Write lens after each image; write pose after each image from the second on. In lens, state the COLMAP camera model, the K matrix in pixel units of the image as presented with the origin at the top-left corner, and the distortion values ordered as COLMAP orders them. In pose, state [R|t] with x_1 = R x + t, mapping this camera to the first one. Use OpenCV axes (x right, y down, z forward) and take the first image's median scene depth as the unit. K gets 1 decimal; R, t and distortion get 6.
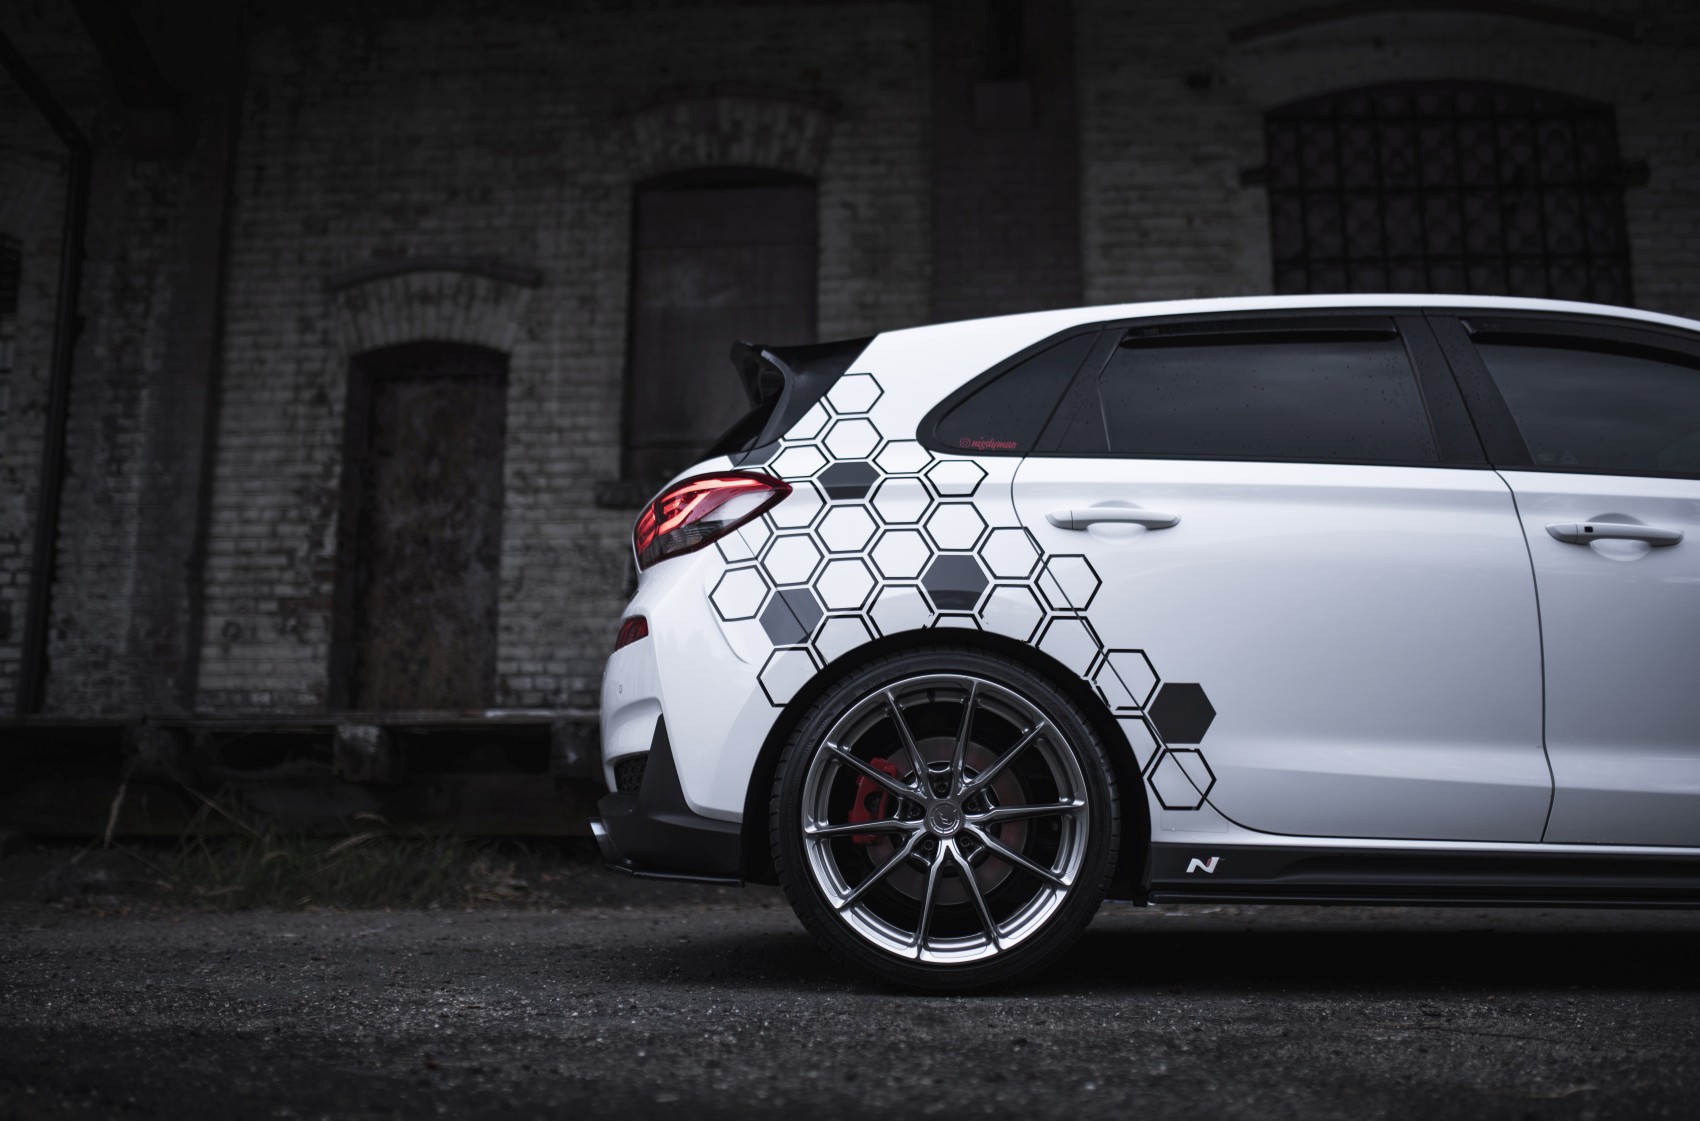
lens RADIAL K [[1623.5, 0, 859.2], [0, 1623.5, 553.0], [0, 0, 1]] dist [-0.071137, 0.114617]
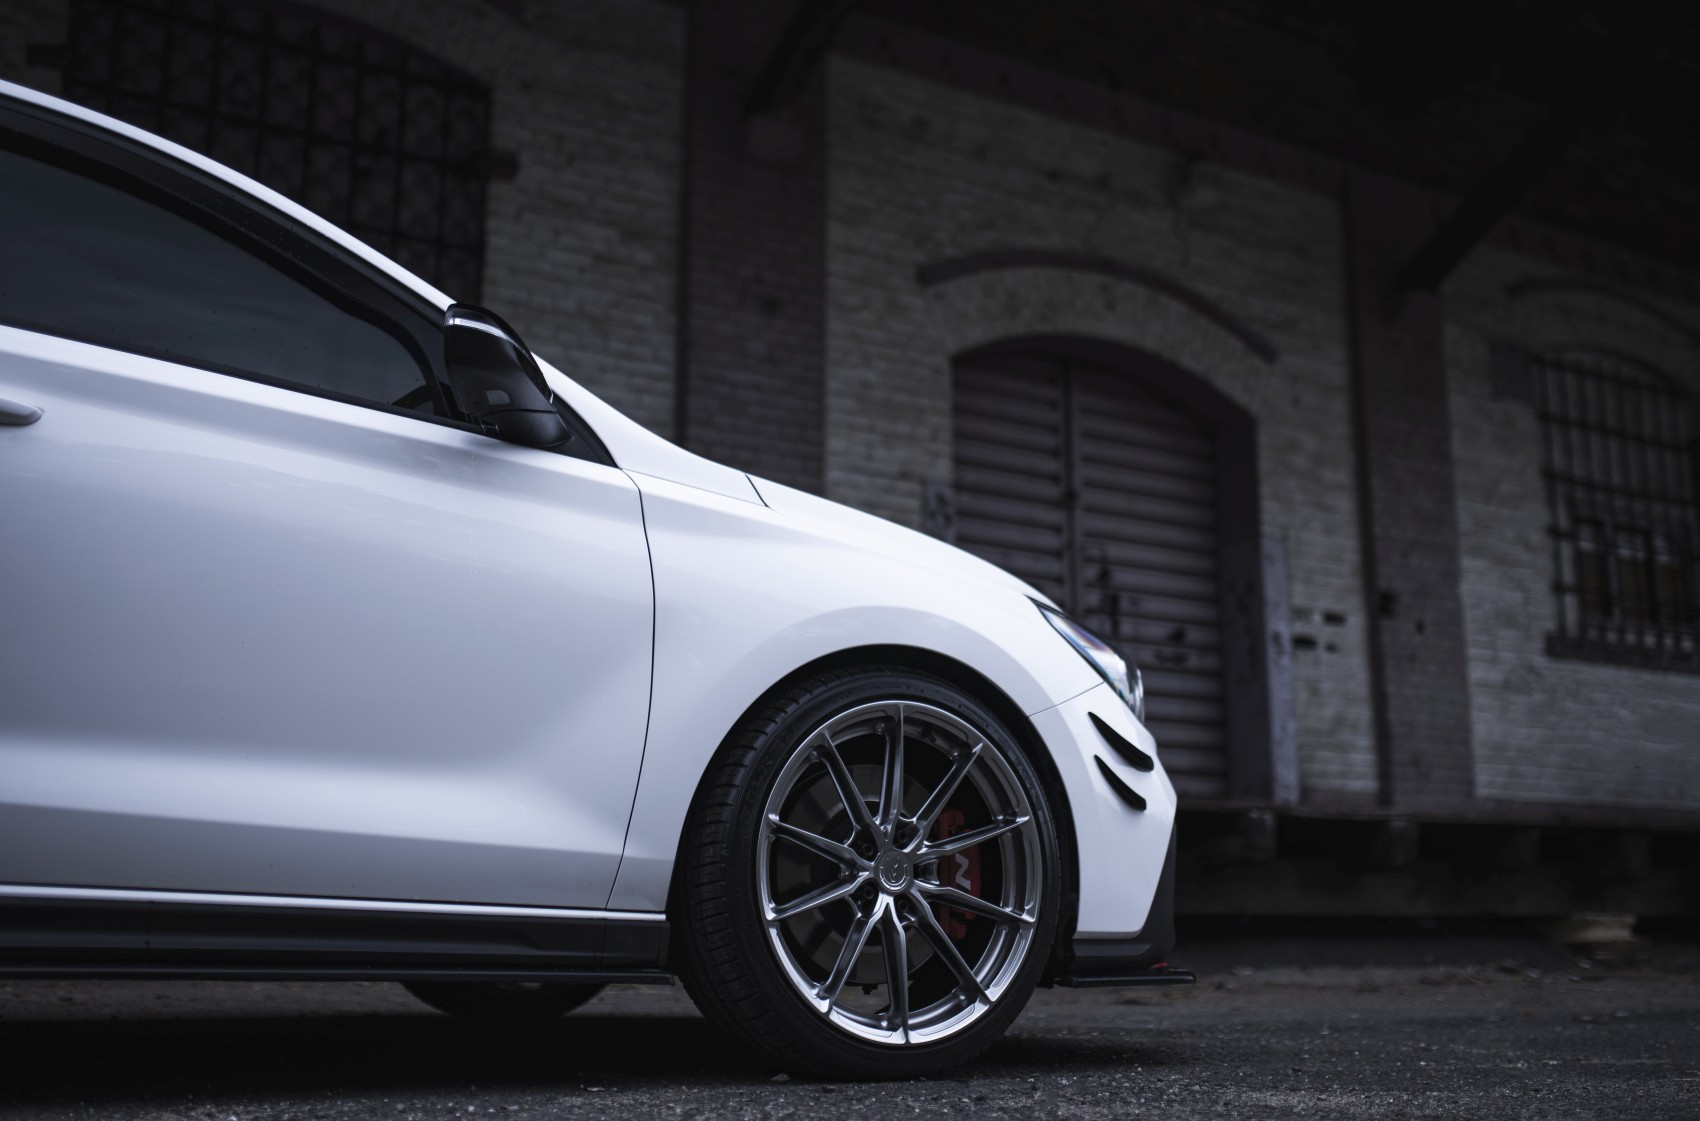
lens RADIAL K [[1752.0, 0, 850.0], [0, 1752.0, 560.5], [0, 0, 1]] dist [-0.080079, 0.136300]
pose [[0.833000, 0.120154, 0.540069, 0.144325], [-0.104309, 0.992735, -0.059976, 0.020647], [-0.543352, -0.006375, 0.839481, 0.076554]]
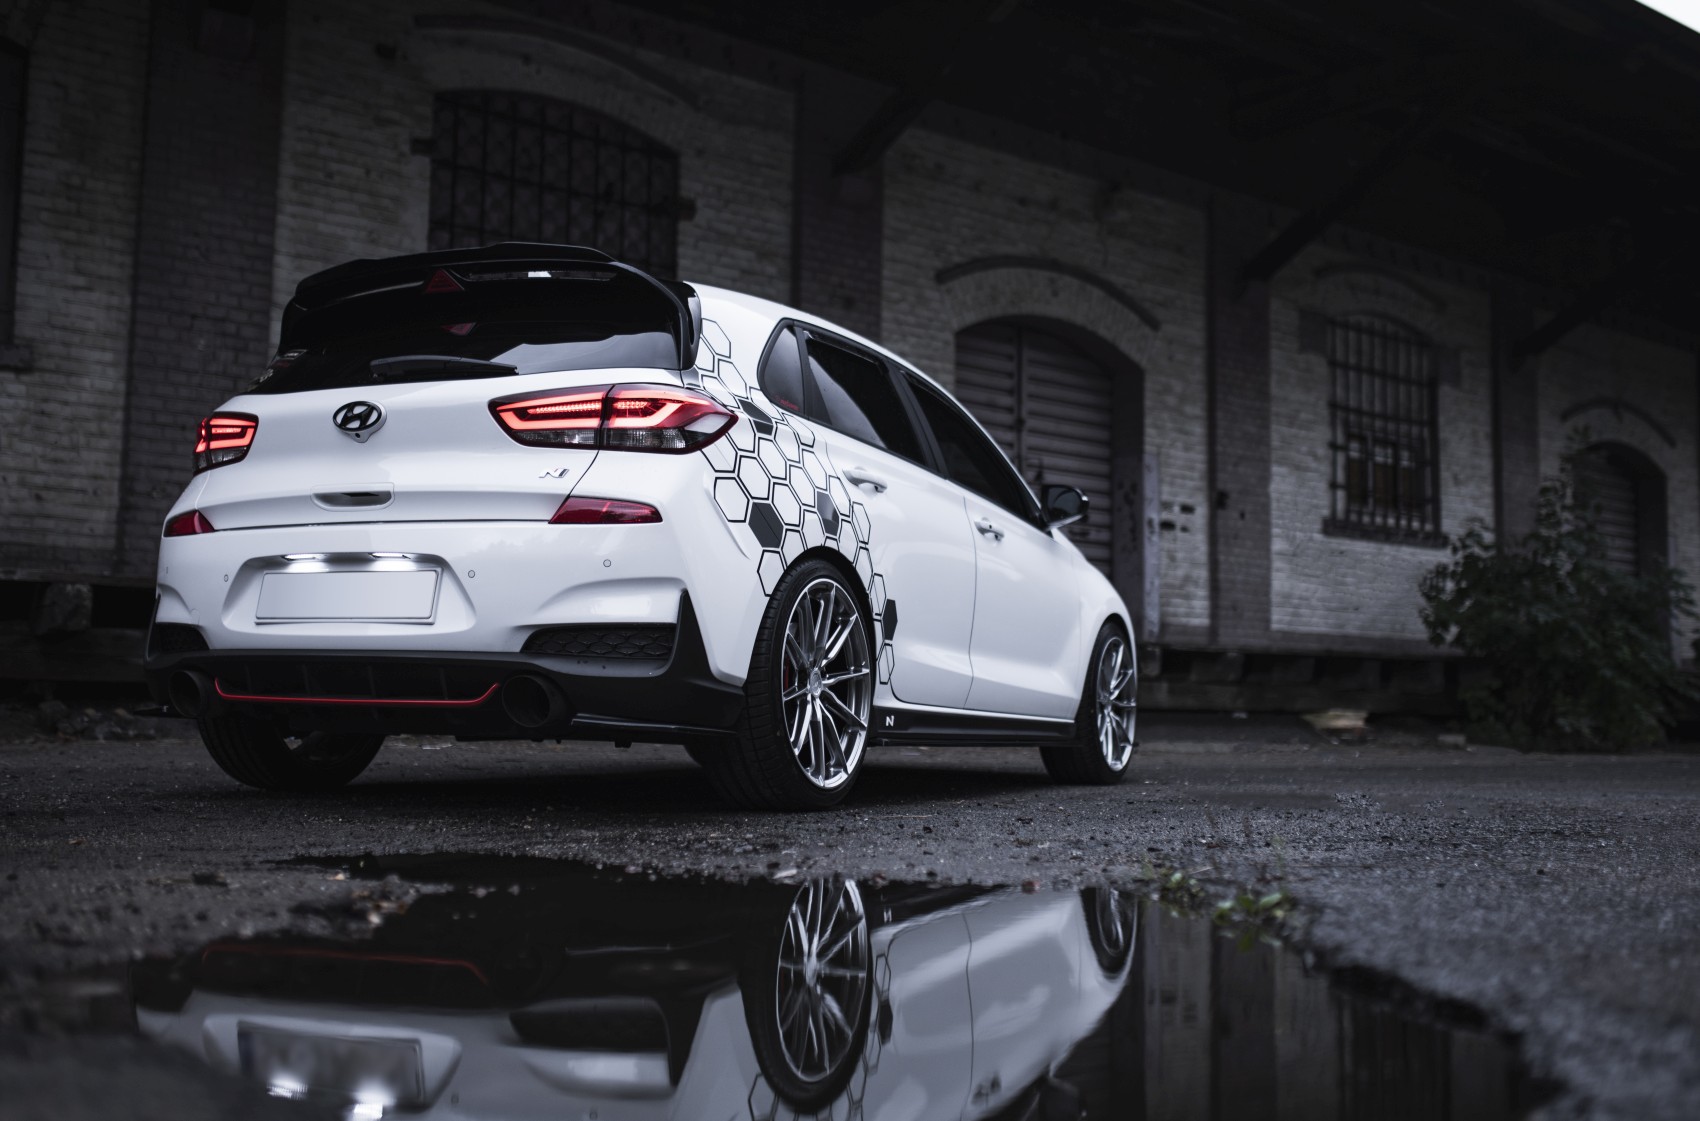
lens RADIAL K [[1724.0, 0, 860.7], [0, 1724.0, 554.4], [0, 0, 1]] dist [-0.069630, 0.109480]
pose [[0.750924, 0.073522, 0.656283, -0.323777], [-0.139141, 0.989089, 0.048402, -0.040188], [-0.645564, -0.127662, 0.752961, -0.208281]]
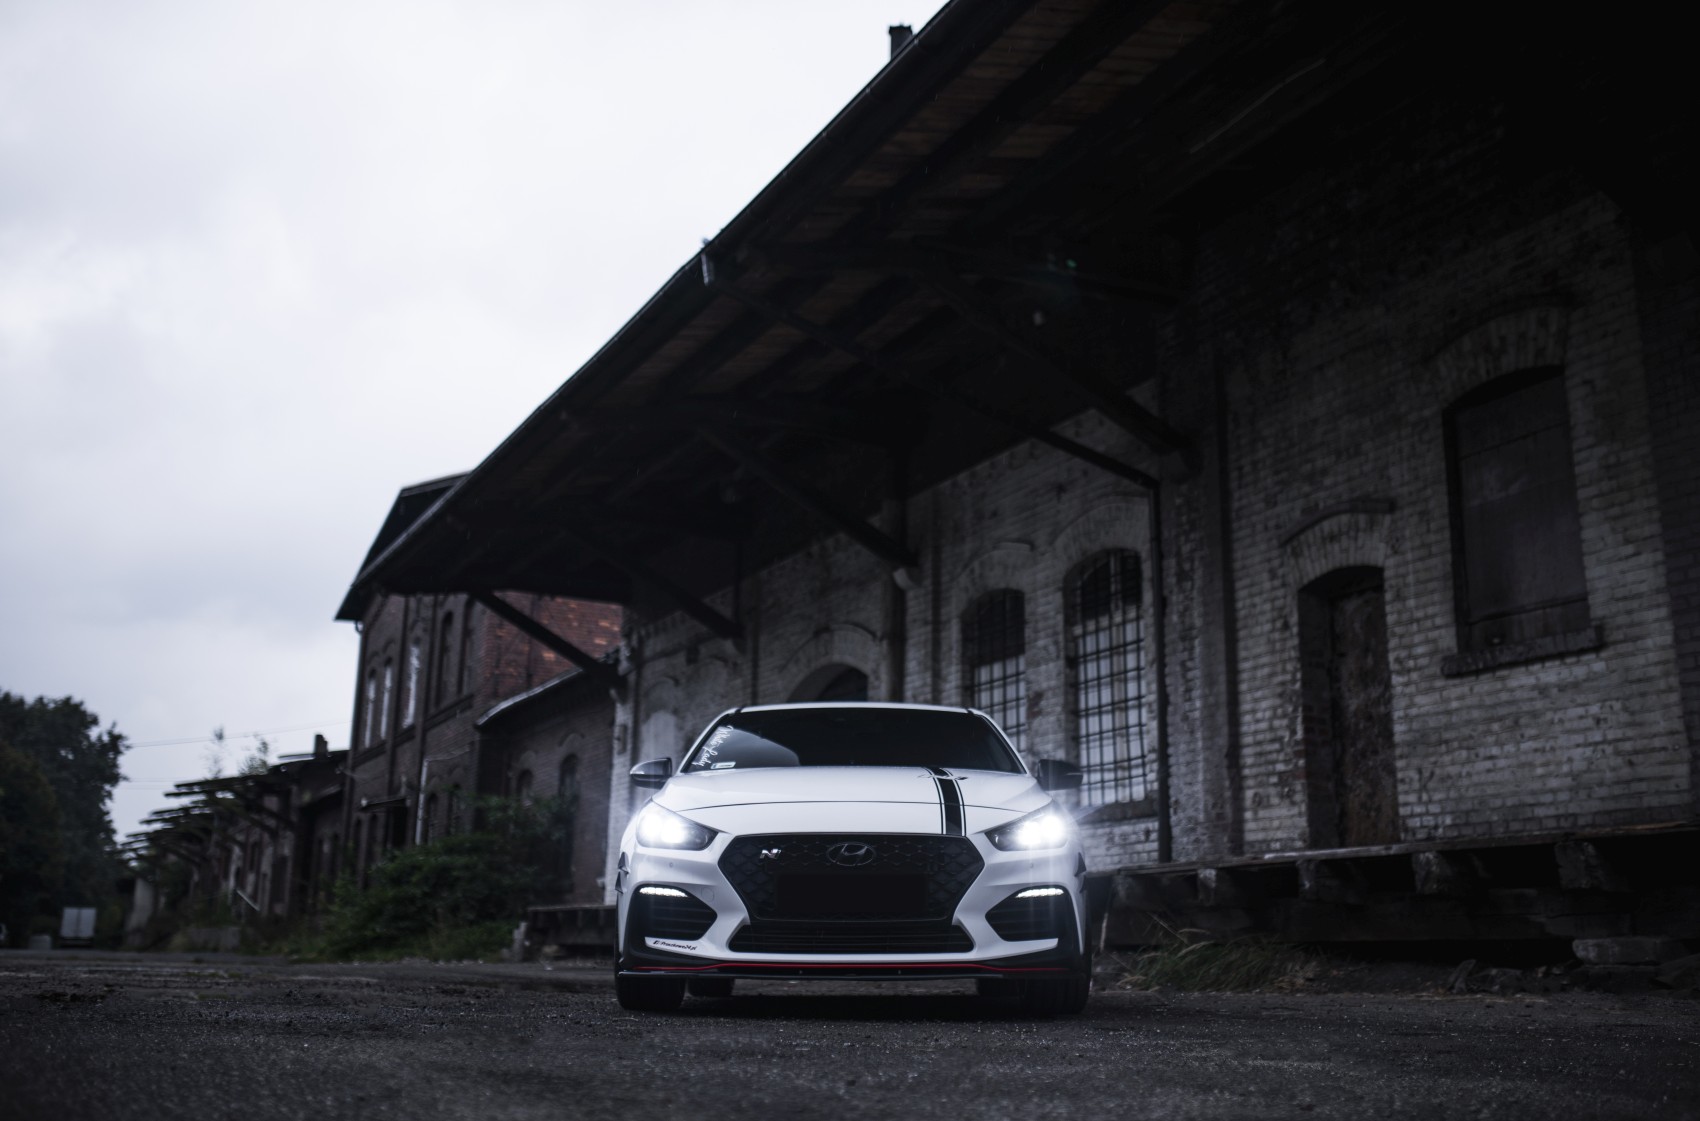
lens RADIAL K [[1643.3, 0, 868.8], [0, 1643.3, 557.4], [0, 0, 1]] dist [-0.073311, 0.131297]
pose [[0.507419, -0.200494, -0.838050, 0.681608], [0.148262, 0.978365, -0.144293, -0.003198], [0.848849, -0.051034, 0.526167, -0.042110]]
